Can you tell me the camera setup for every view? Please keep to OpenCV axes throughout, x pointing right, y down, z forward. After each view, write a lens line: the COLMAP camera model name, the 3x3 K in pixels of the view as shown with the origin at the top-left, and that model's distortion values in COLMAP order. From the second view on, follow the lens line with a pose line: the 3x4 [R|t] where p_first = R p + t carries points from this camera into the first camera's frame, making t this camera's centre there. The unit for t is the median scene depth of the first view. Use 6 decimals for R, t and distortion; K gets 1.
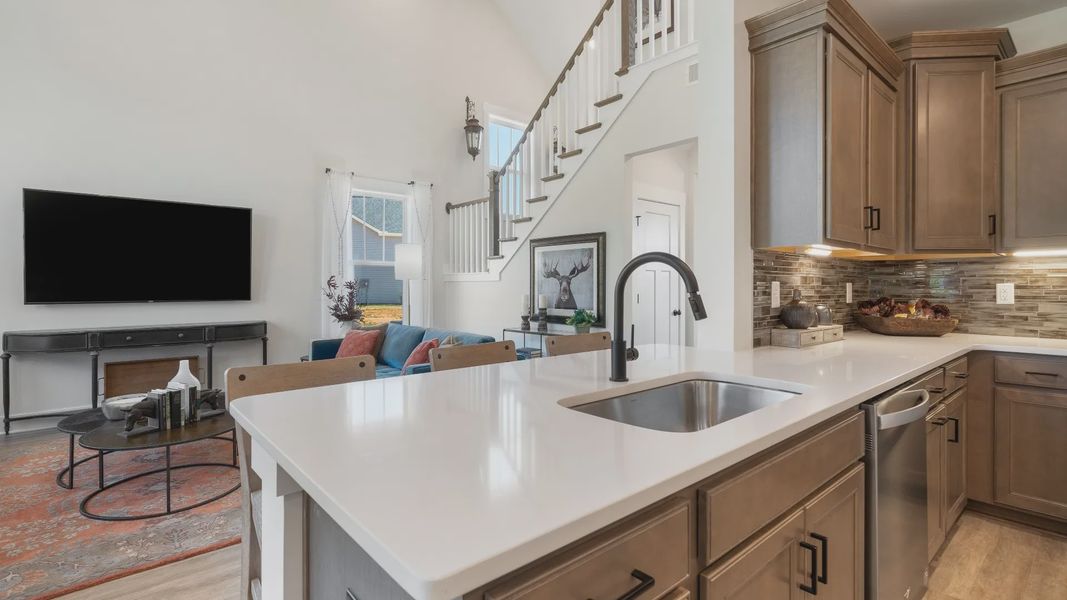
lens RADIAL K [[492.6, 0, 537.0], [0, 492.6, 295.7], [0, 0, 1]] dist [-0.000043, -0.000239]
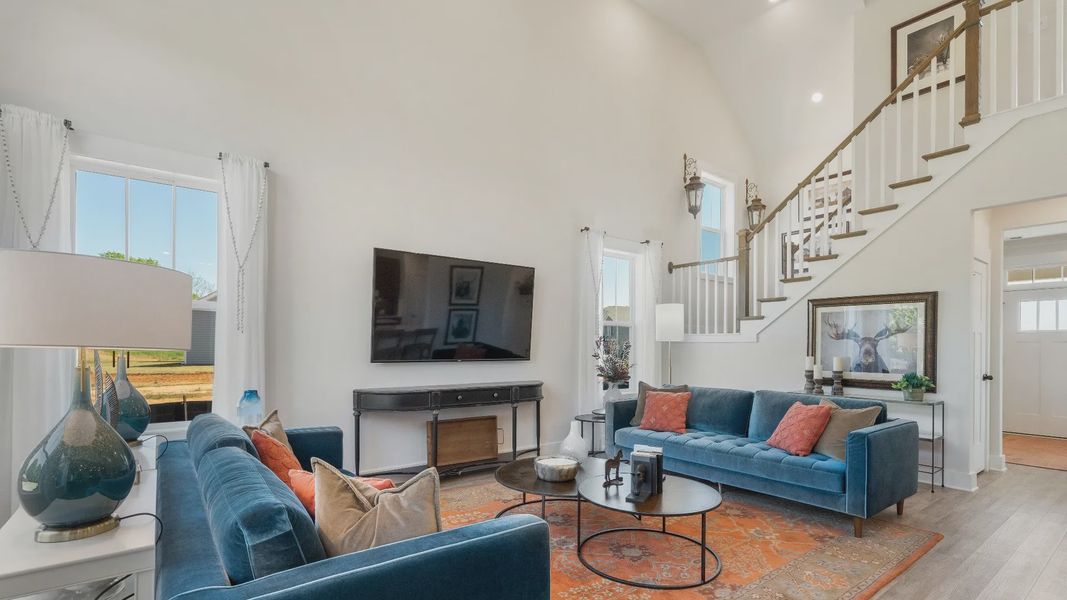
lens RADIAL K [[491.2, 0, 534.6], [0, 491.2, 354.4], [0, 0, 1]] dist [-0.001709, -0.000321]
pose [[0.997868, 0.008074, -0.064766, -0.518890], [-0.008363, 0.999956, -0.004201, 0.001478], [0.064729, 0.004734, 0.997892, 0.010817]]
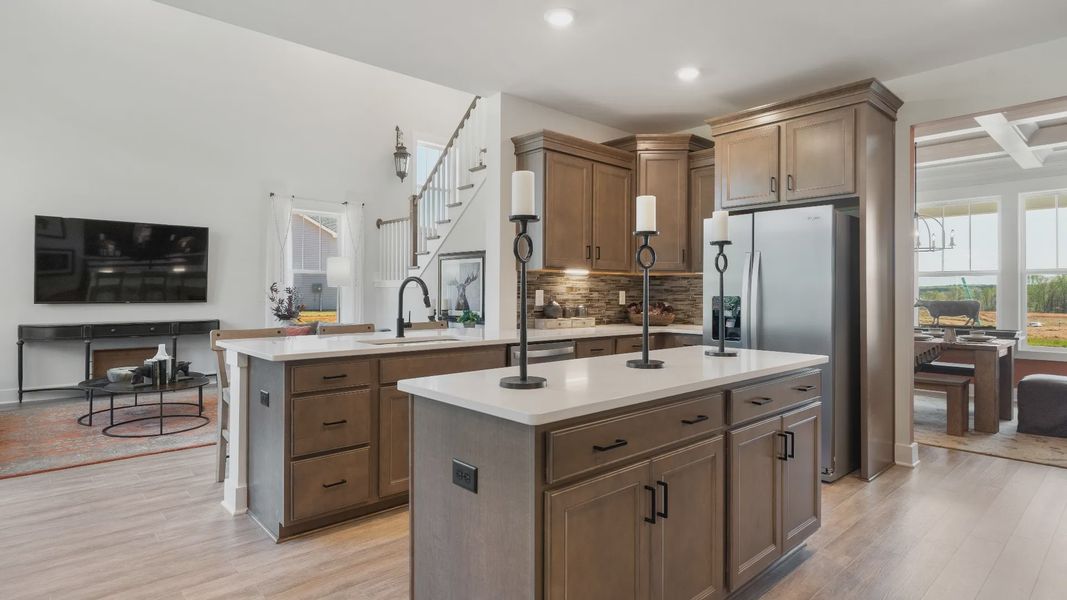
lens RADIAL K [[556.9, 0, 533.5], [0, 556.9, 300.0], [0, 0, 1]] dist [-0.001464, -0.000174]
pose [[0.999677, 0.005742, 0.024777, 0.201970], [-0.005611, 0.999970, -0.005337, 0.007066], [-0.024807, 0.005196, 0.999679, -0.414599]]
